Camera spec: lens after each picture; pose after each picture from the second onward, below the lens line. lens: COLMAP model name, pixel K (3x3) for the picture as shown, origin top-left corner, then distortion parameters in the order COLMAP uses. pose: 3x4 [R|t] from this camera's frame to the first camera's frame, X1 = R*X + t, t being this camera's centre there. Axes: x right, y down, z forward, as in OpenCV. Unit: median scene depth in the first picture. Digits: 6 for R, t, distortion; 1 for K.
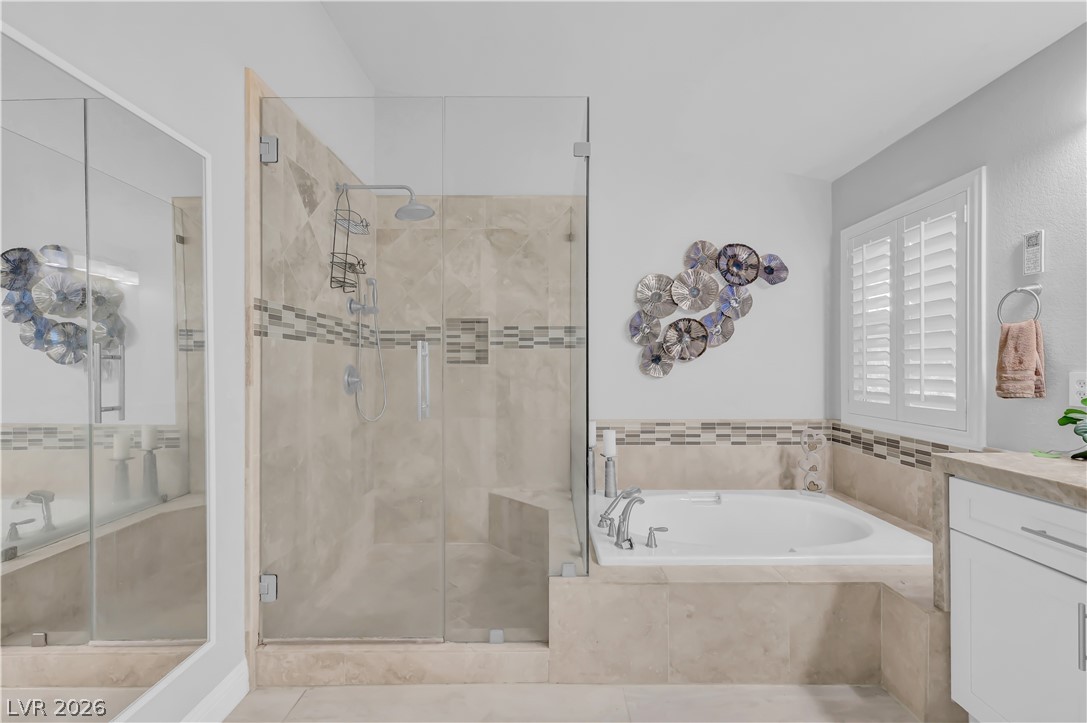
lens RADIAL K [[468.3, 0, 545.4], [0, 468.3, 366.5], [0, 0, 1]] dist [0.001387, 0.000111]
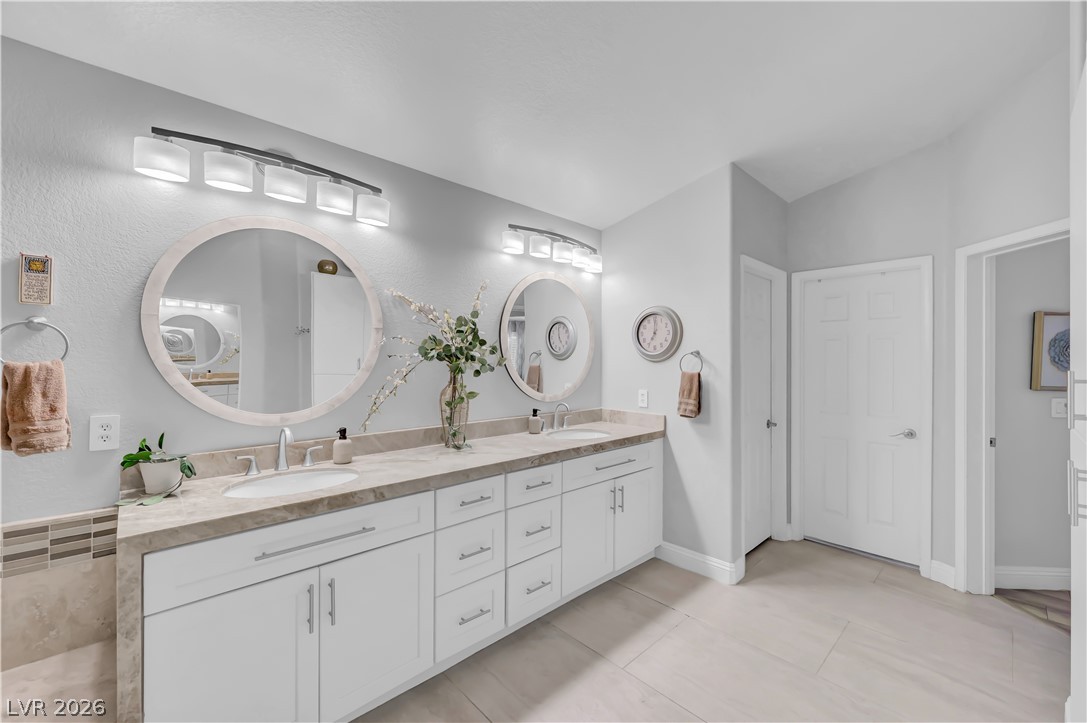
lens RADIAL K [[432.5, 0, 546.0], [0, 432.5, 364.5], [0, 0, 1]] dist [0.000227, 0.000180]
pose [[-0.687025, -0.005542, 0.726613, -0.096202], [-0.002839, 0.999984, 0.004943, -0.058076], [-0.726628, 0.001333, -0.687030, 0.532520]]
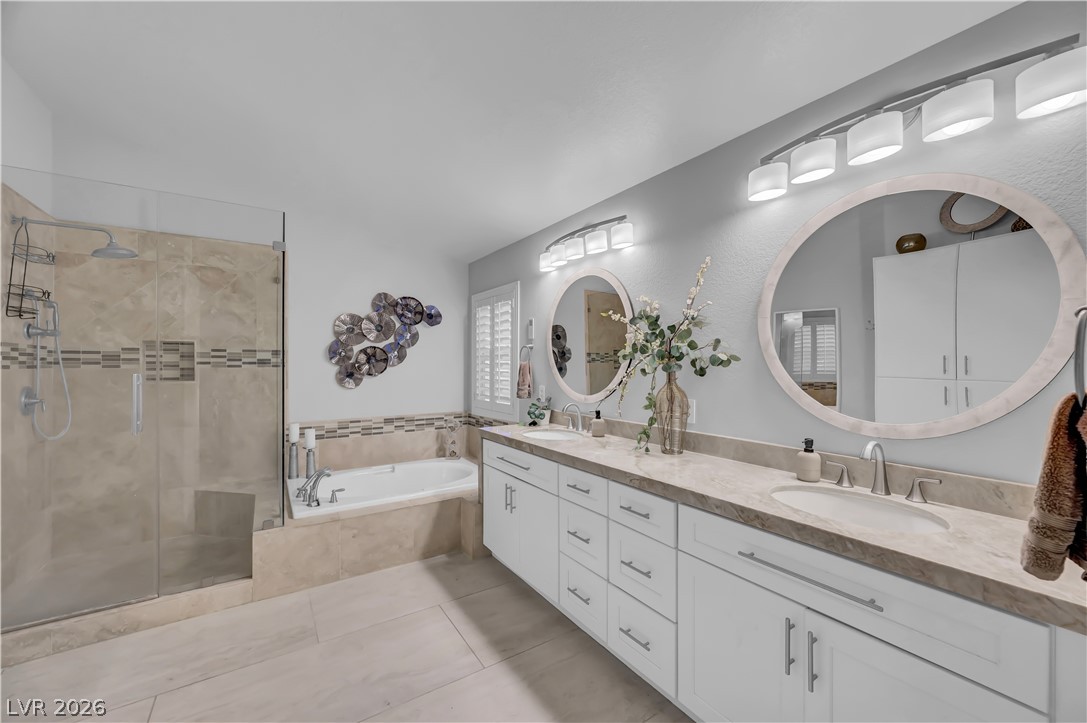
lens RADIAL K [[432.5, 0, 546.0], [0, 432.5, 364.5], [0, 0, 1]] dist [0.000227, 0.000180]
pose [[0.835820, 0.000817, 0.549003, 0.019390], [-0.002425, 0.999995, 0.002205, -0.052715], [-0.548999, -0.003174, 0.835817, -0.401108]]
